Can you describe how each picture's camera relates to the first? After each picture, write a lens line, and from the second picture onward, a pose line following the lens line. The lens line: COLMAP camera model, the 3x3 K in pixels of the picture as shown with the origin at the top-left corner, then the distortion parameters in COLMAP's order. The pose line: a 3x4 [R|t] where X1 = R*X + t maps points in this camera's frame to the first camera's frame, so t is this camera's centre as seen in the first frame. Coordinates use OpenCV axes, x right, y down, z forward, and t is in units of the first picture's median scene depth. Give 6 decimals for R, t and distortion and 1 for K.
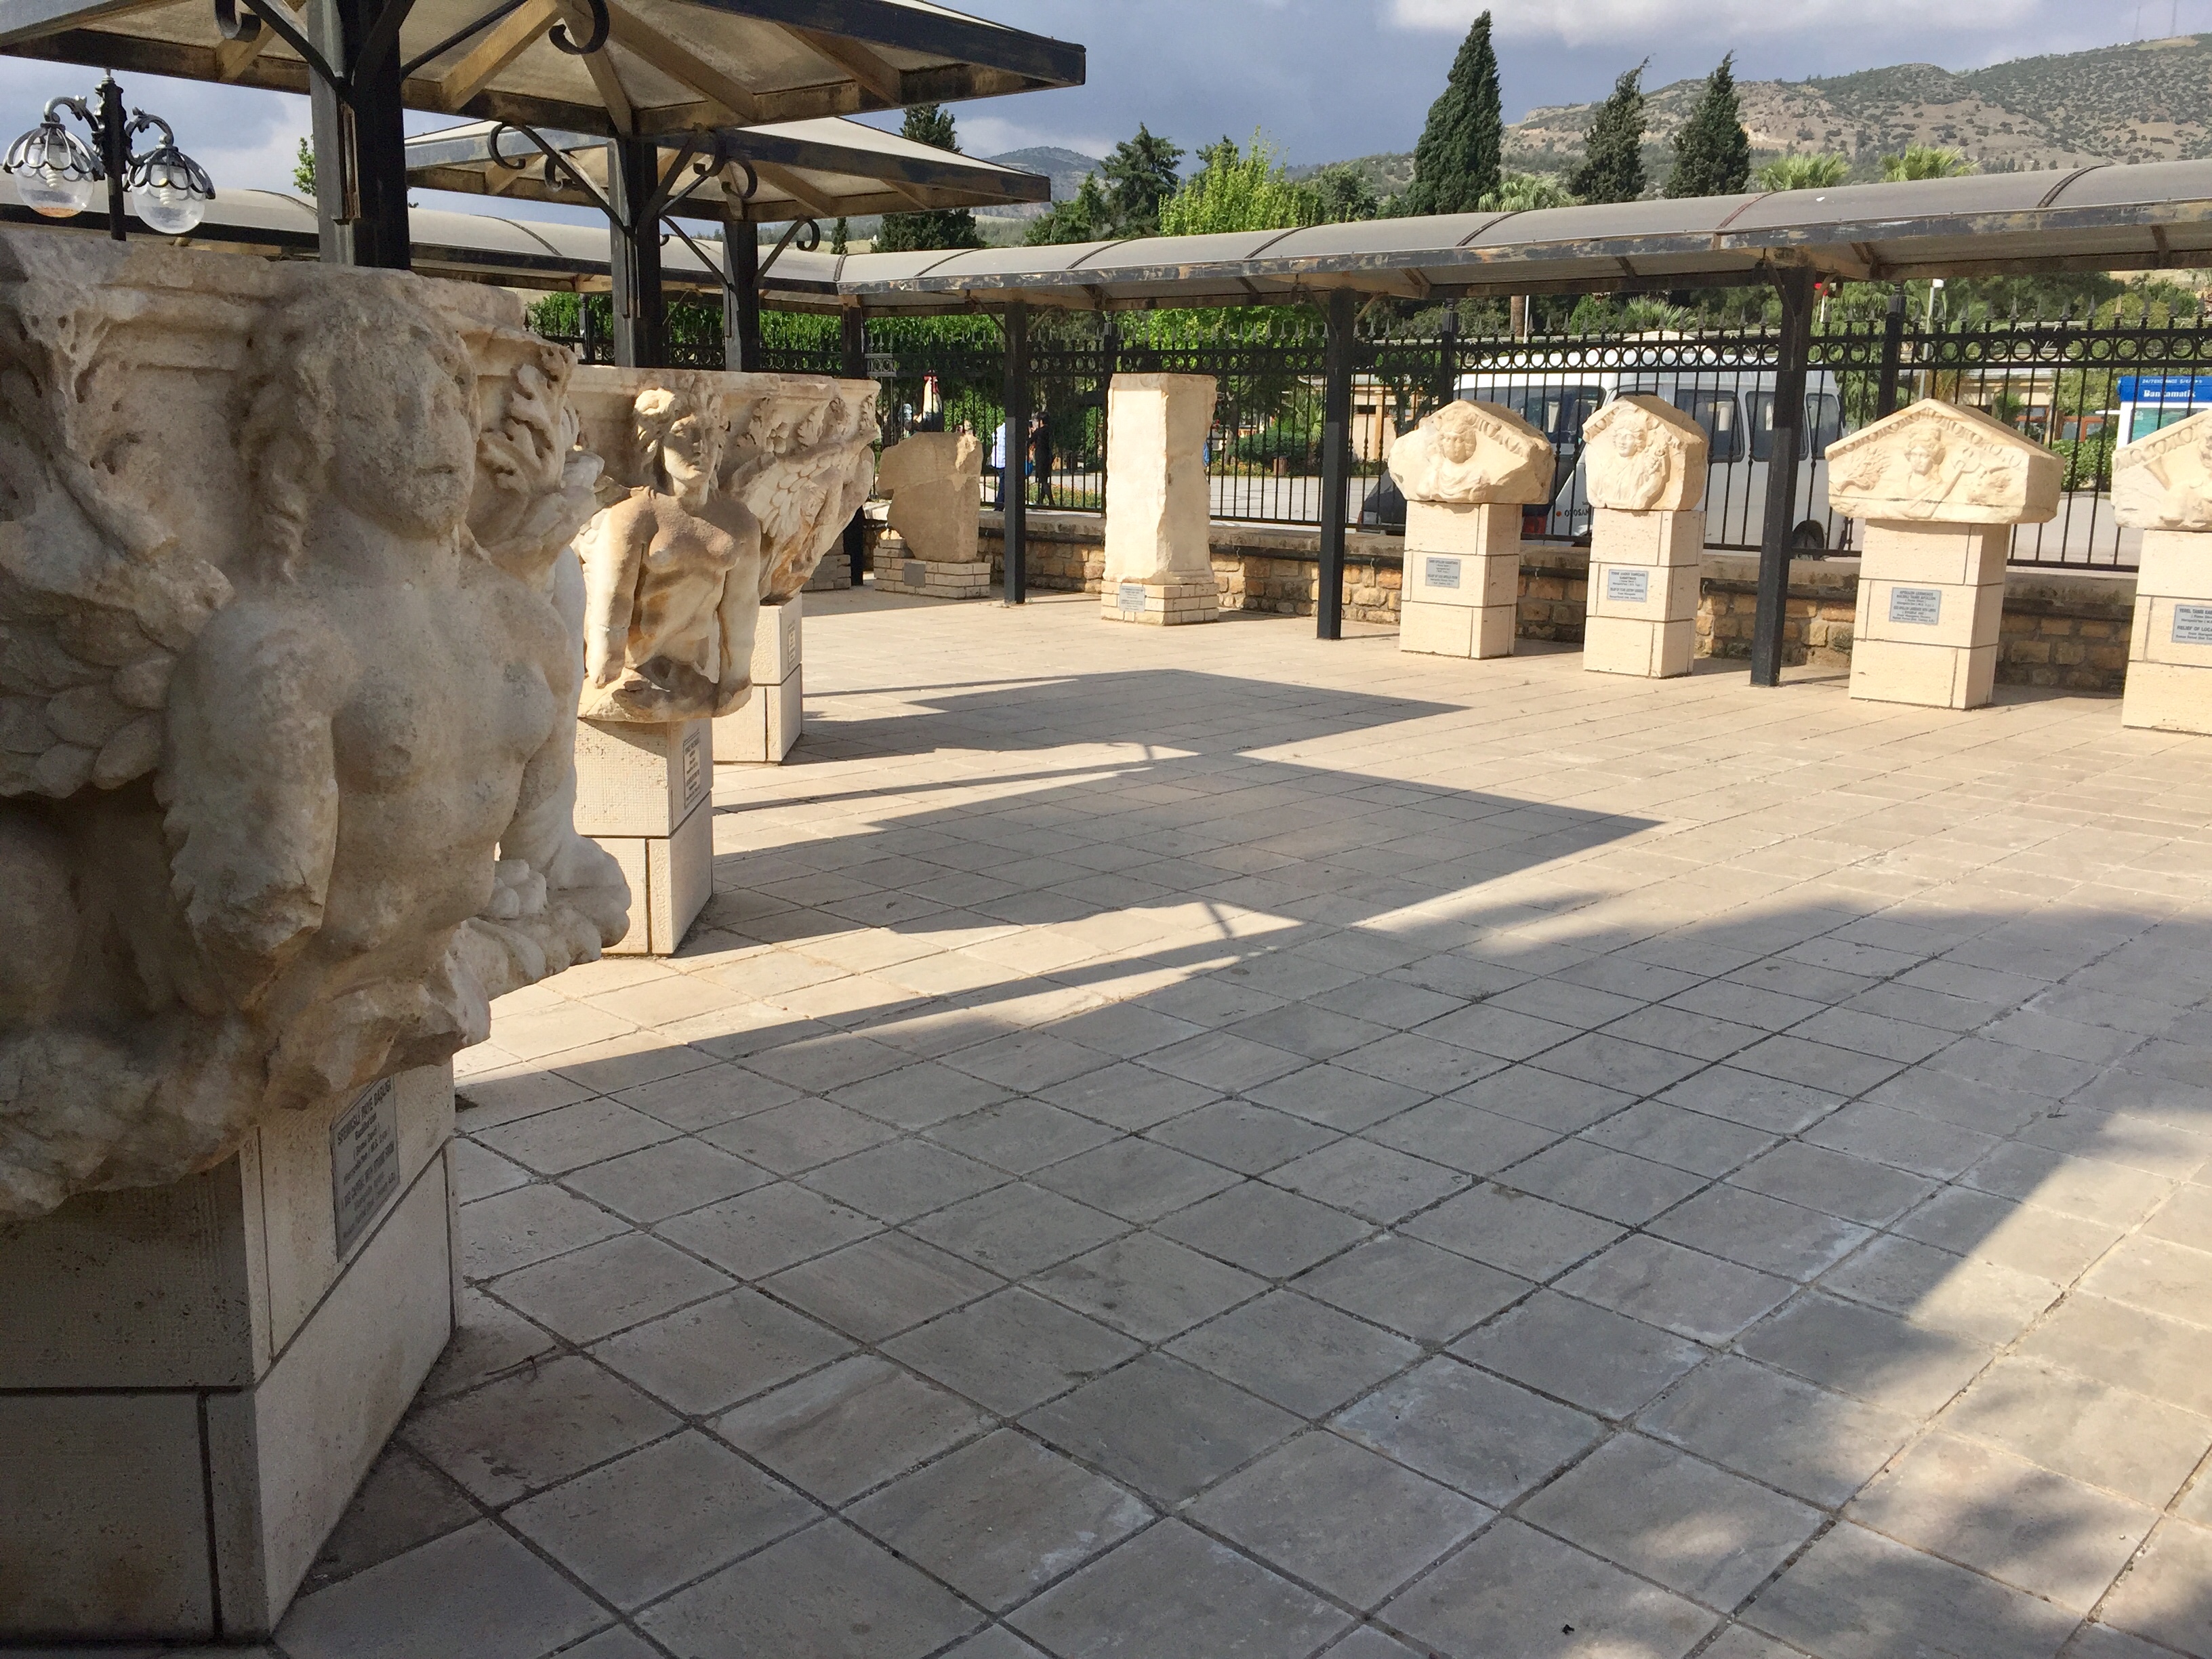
lens RADIAL K [[1906.6, 0, 1104.0], [0, 1906.6, 831.2], [0, 0, 1]] dist [0.039921, -0.054034]
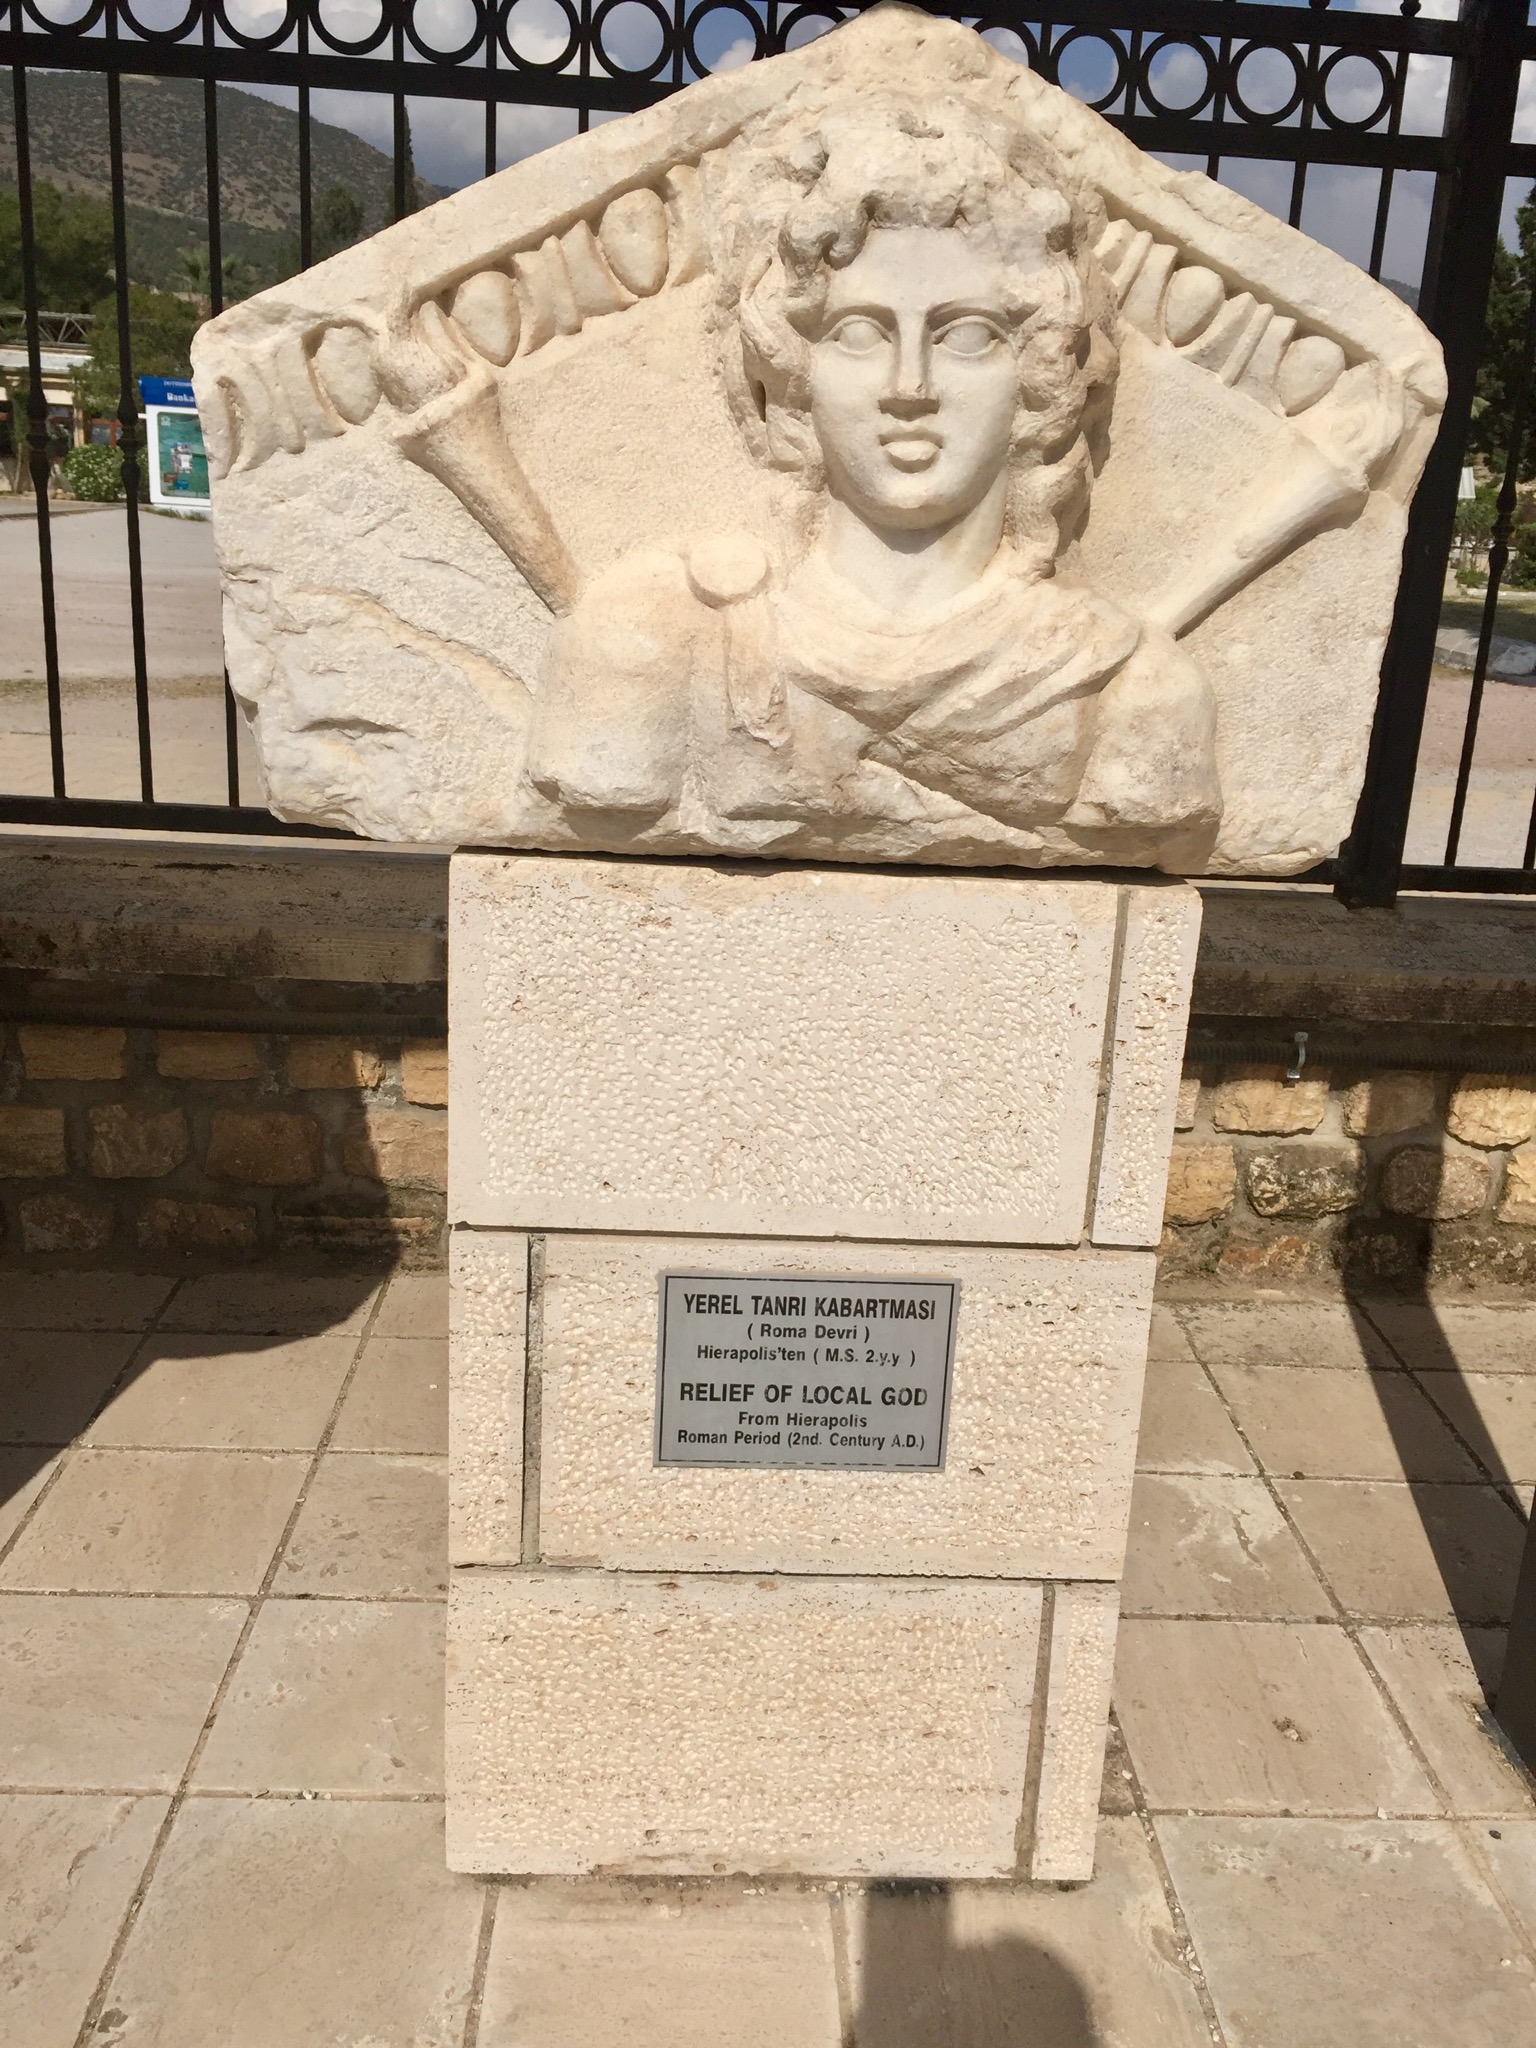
lens RADIAL K [[1765.2, 0, 762.6], [0, 1765.2, 1023.5], [0, 0, 1]] dist [0.039921, -0.054034]
pose [[0.698790, -0.180656, 0.692138, 0.389427], [0.101104, 0.982814, 0.154450, -0.139661], [-0.708146, -0.037951, 0.705046, 0.749842]]
